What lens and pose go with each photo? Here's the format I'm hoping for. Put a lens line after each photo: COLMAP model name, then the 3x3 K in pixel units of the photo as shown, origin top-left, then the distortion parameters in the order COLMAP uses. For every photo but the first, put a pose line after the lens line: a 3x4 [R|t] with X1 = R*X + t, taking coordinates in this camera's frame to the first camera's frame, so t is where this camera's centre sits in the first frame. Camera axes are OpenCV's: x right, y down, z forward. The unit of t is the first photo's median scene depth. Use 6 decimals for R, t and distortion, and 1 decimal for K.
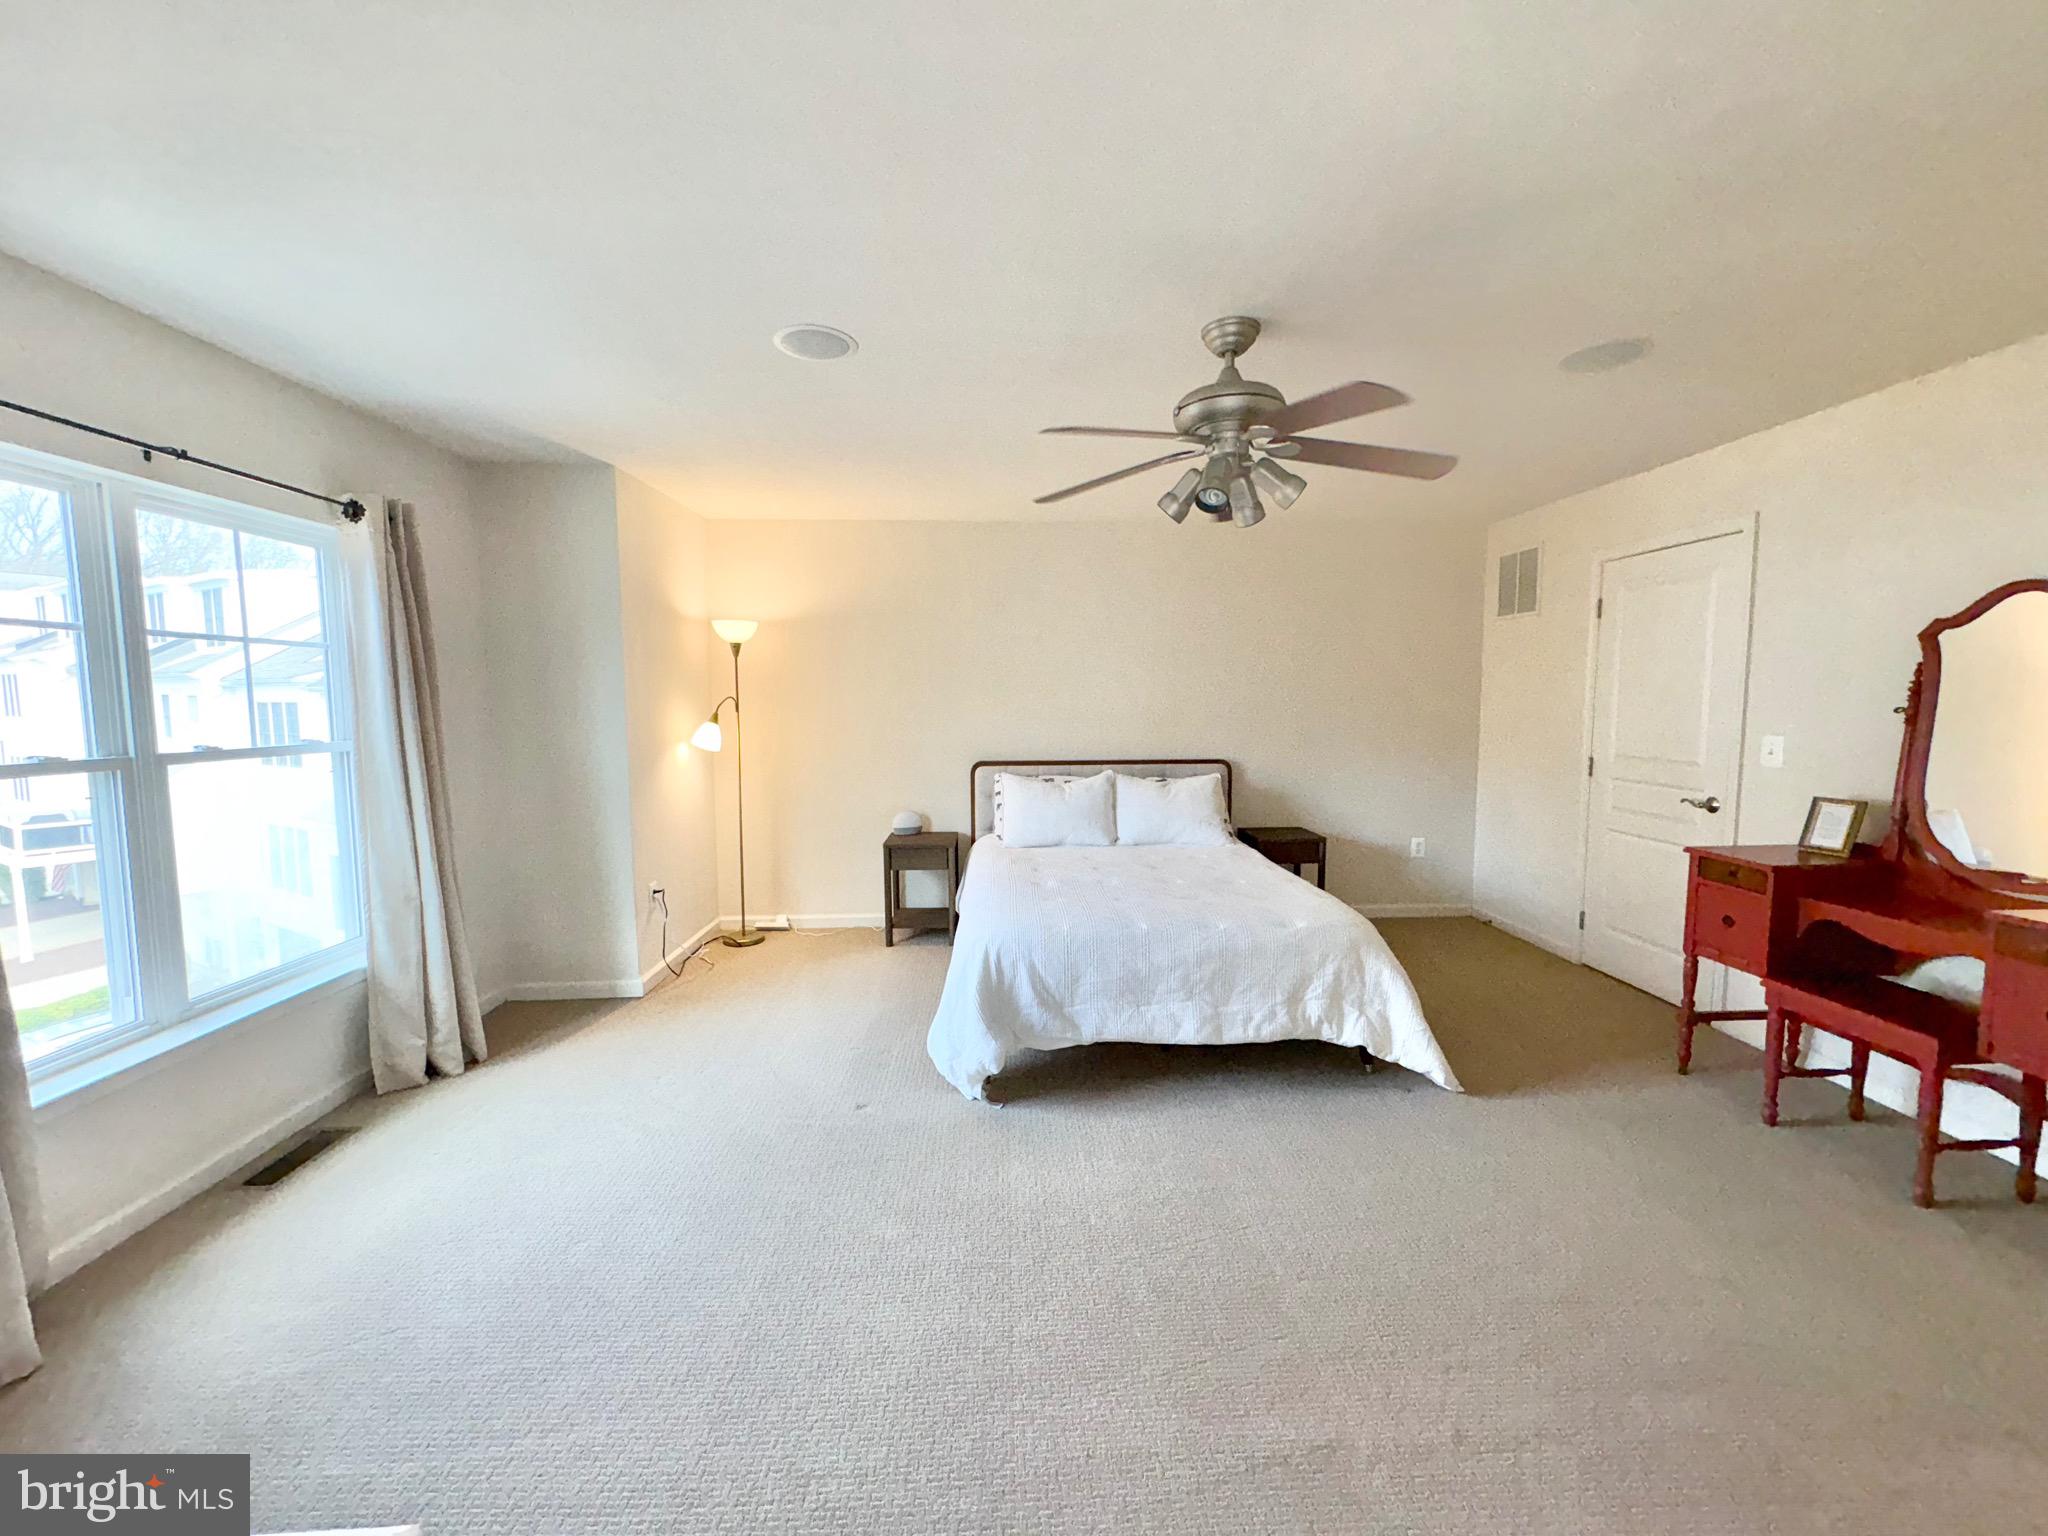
lens RADIAL K [[815.2, 0, 1027.4], [0, 815.2, 768.1], [0, 0, 1]] dist [0.000931, 0.000090]
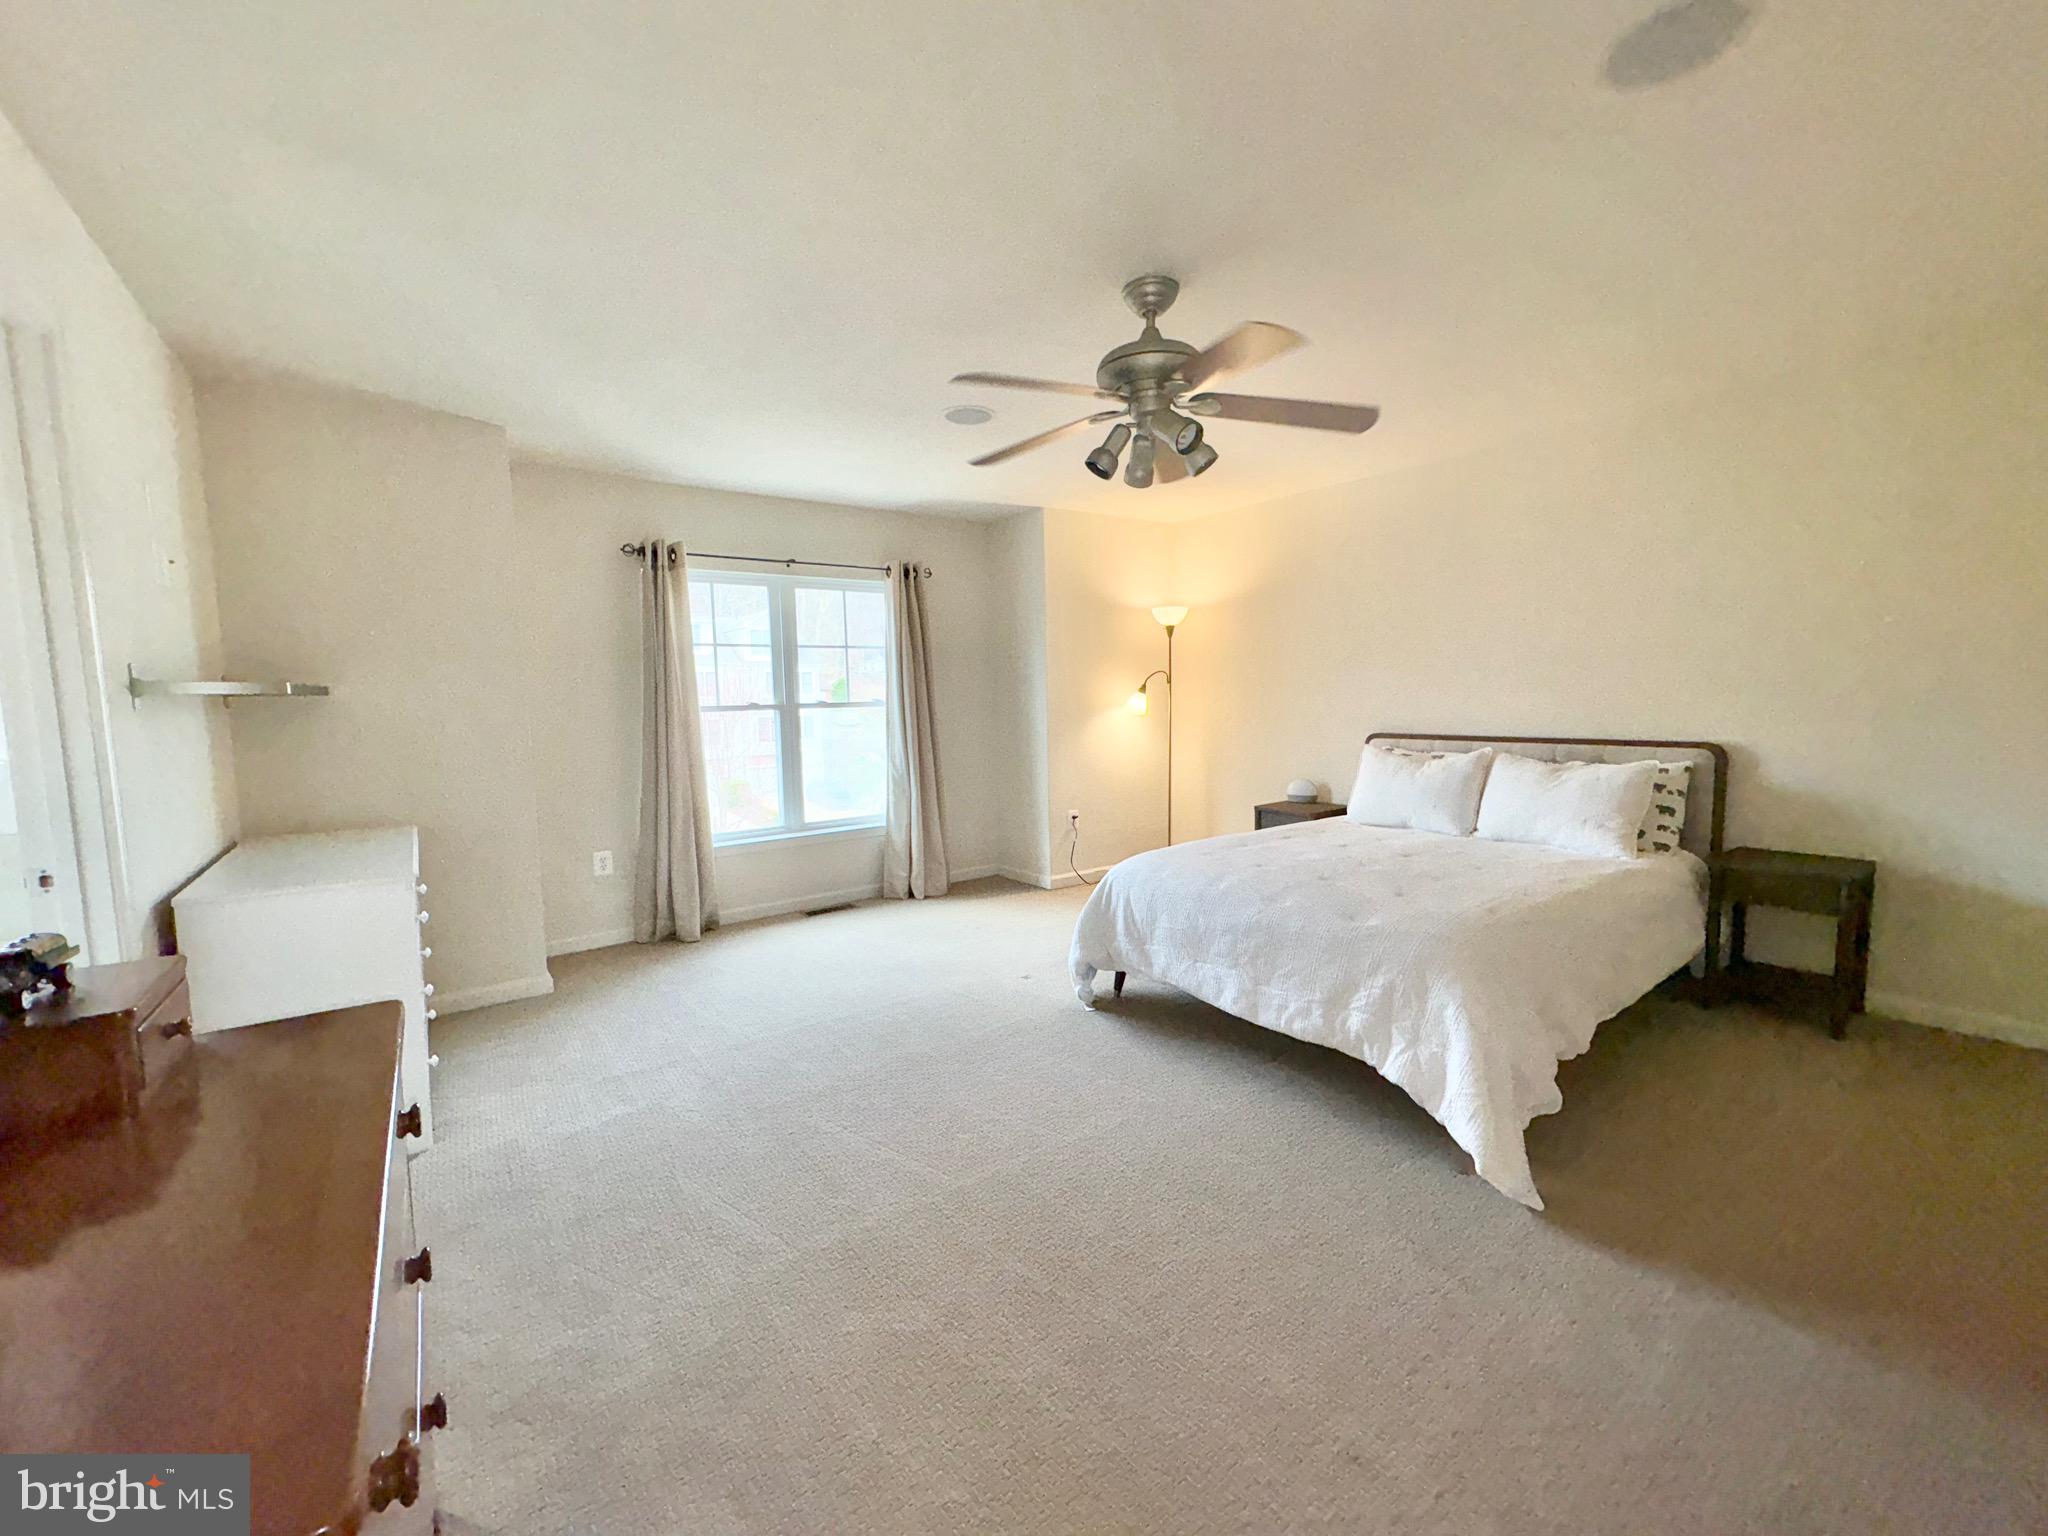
lens RADIAL K [[815.2, 0, 1027.4], [0, 815.2, 768.1], [0, 0, 1]] dist [0.000931, 0.000090]
pose [[0.557818, 0.069130, -0.827079, 0.840018], [-0.053585, 0.997446, 0.047230, 0.015058], [0.828232, 0.017974, 0.560098, 0.250359]]
